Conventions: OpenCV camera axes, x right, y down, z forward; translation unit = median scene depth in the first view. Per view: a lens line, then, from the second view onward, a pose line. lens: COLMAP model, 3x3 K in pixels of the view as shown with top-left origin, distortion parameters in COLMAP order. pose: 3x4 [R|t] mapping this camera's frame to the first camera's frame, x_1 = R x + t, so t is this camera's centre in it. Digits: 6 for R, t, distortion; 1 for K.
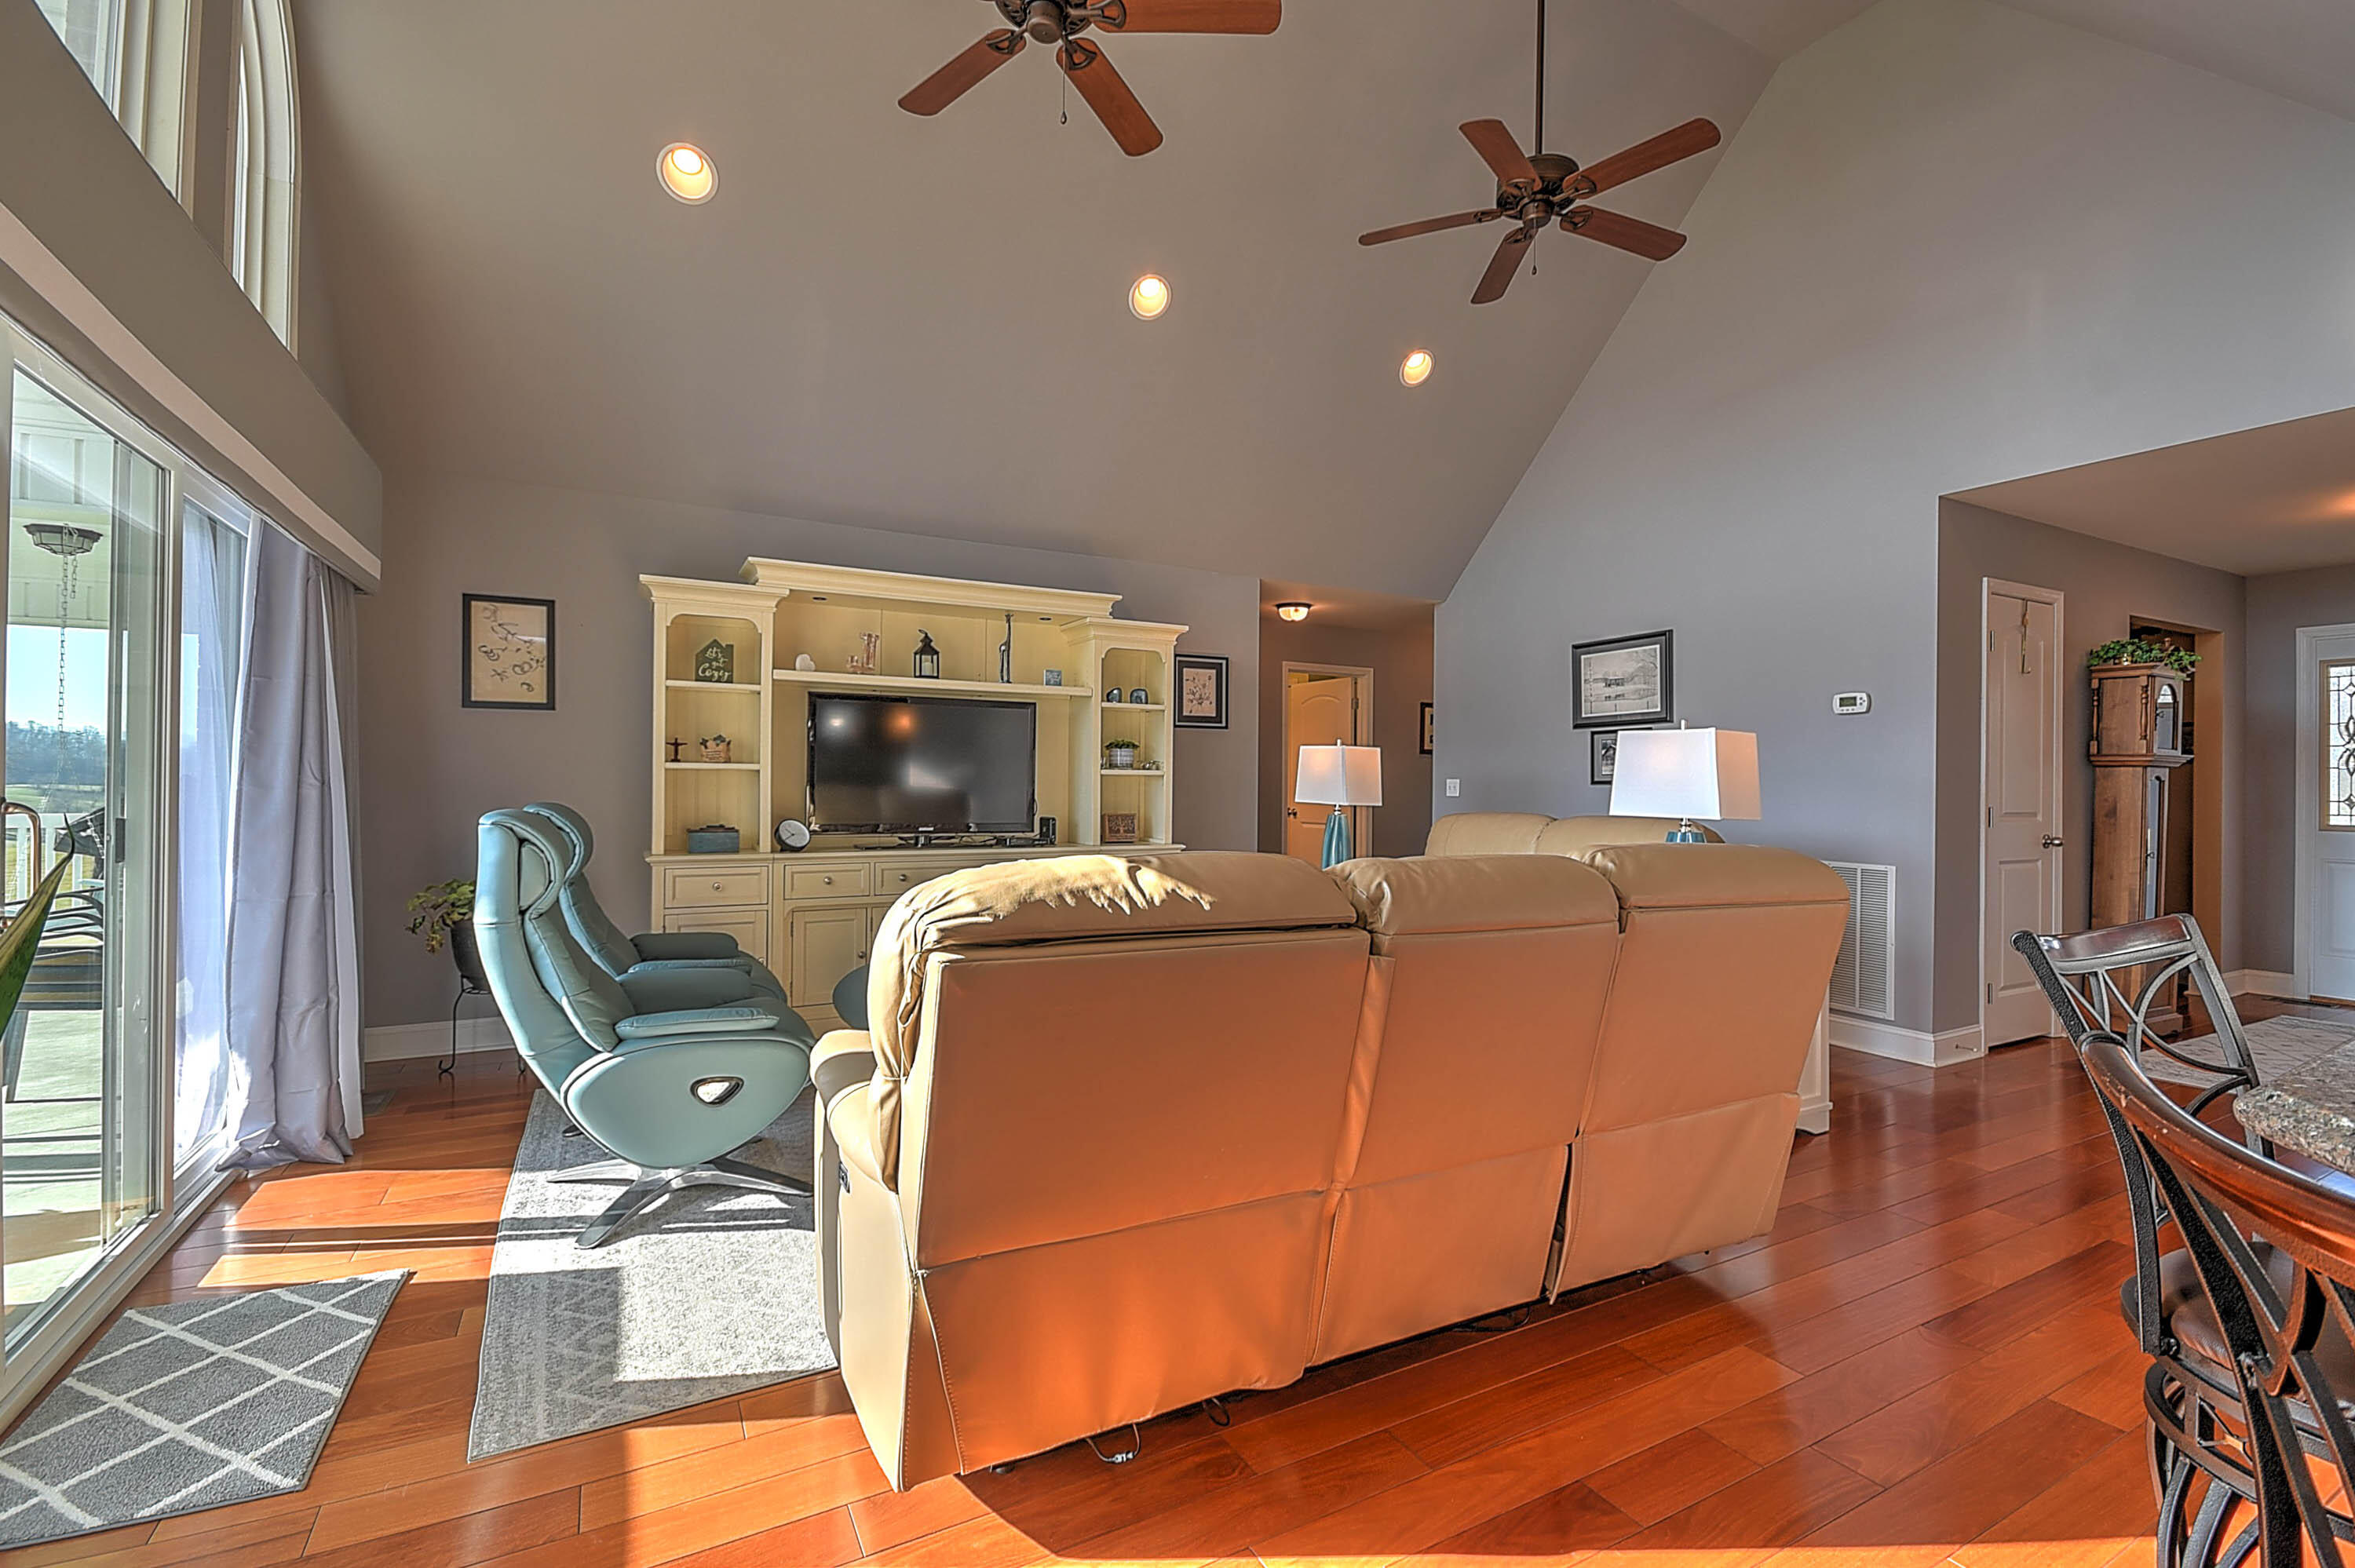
lens RADIAL K [[1030.4, 0, 1176.6], [0, 1030.4, 783.4], [0, 0, 1]] dist [0.002928, 0.000512]
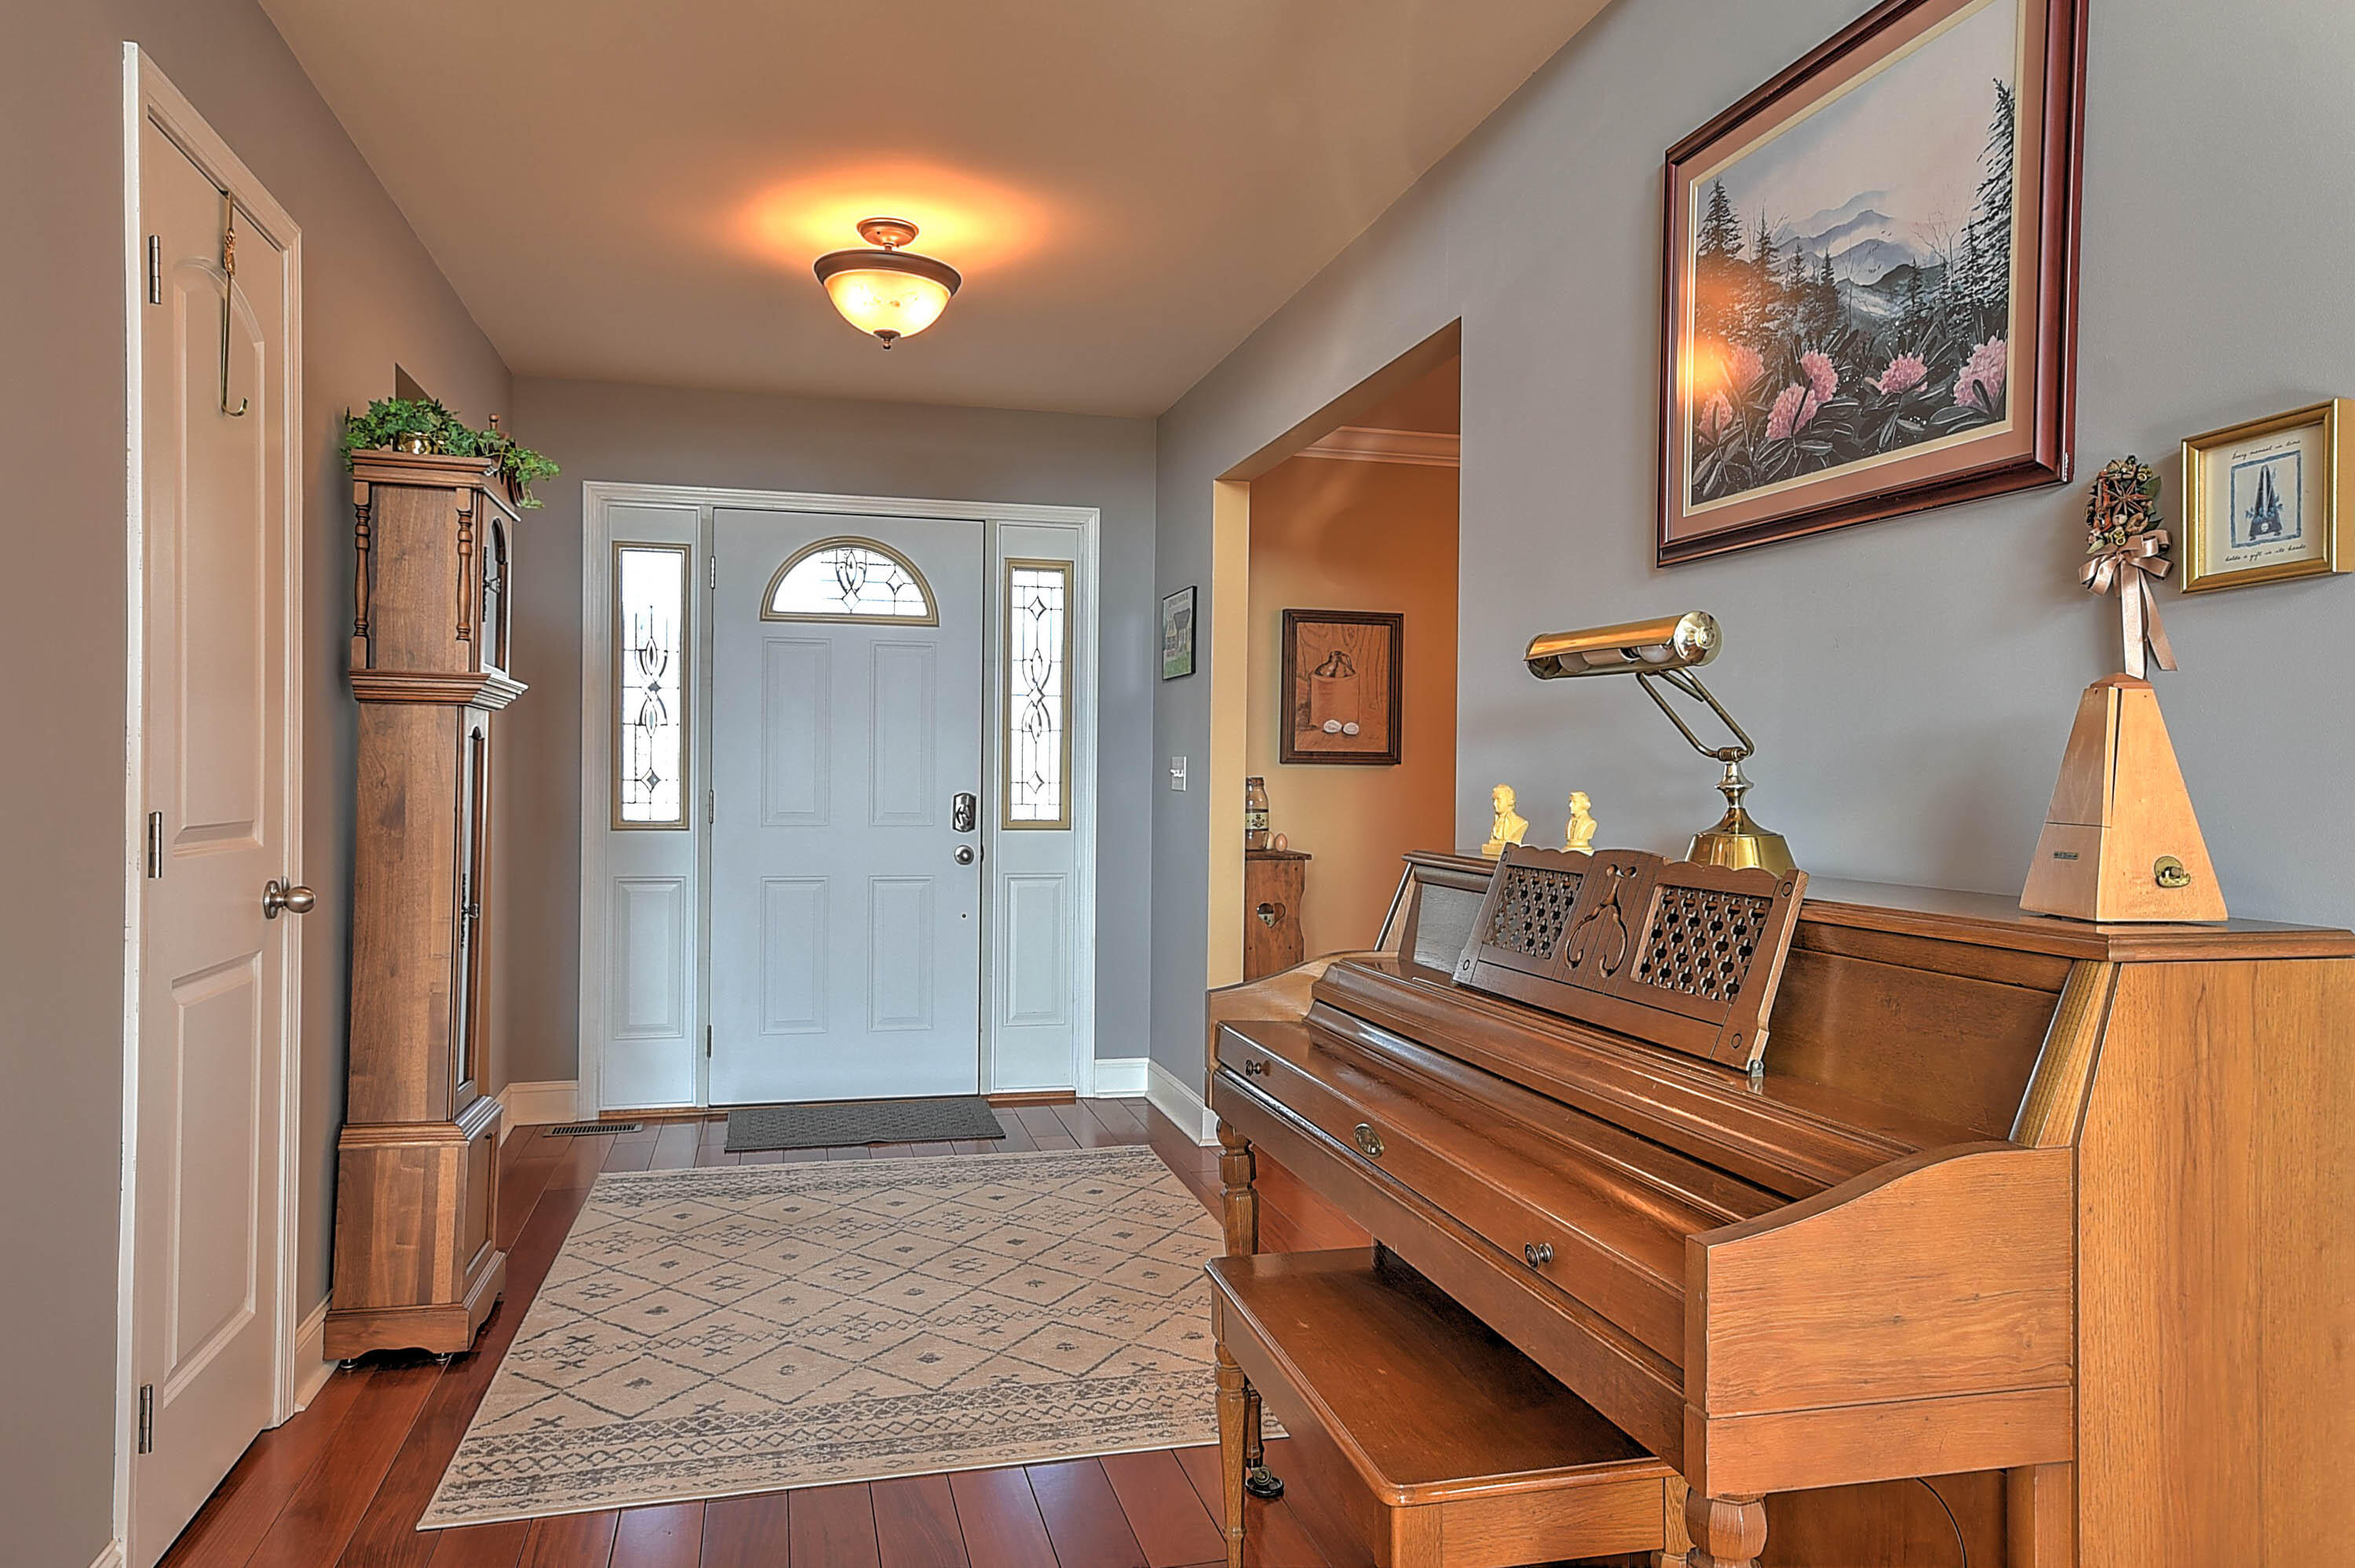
lens RADIAL K [[1560.2, 0, 1181.1], [0, 1560.2, 783.7], [0, 0, 1]] dist [0.034836, 0.001167]
pose [[0.249099, -0.012393, 0.968399, 0.373820], [-0.007750, 0.999861, 0.014789, 0.004659], [-0.968447, -0.011189, 0.248968, 0.537889]]
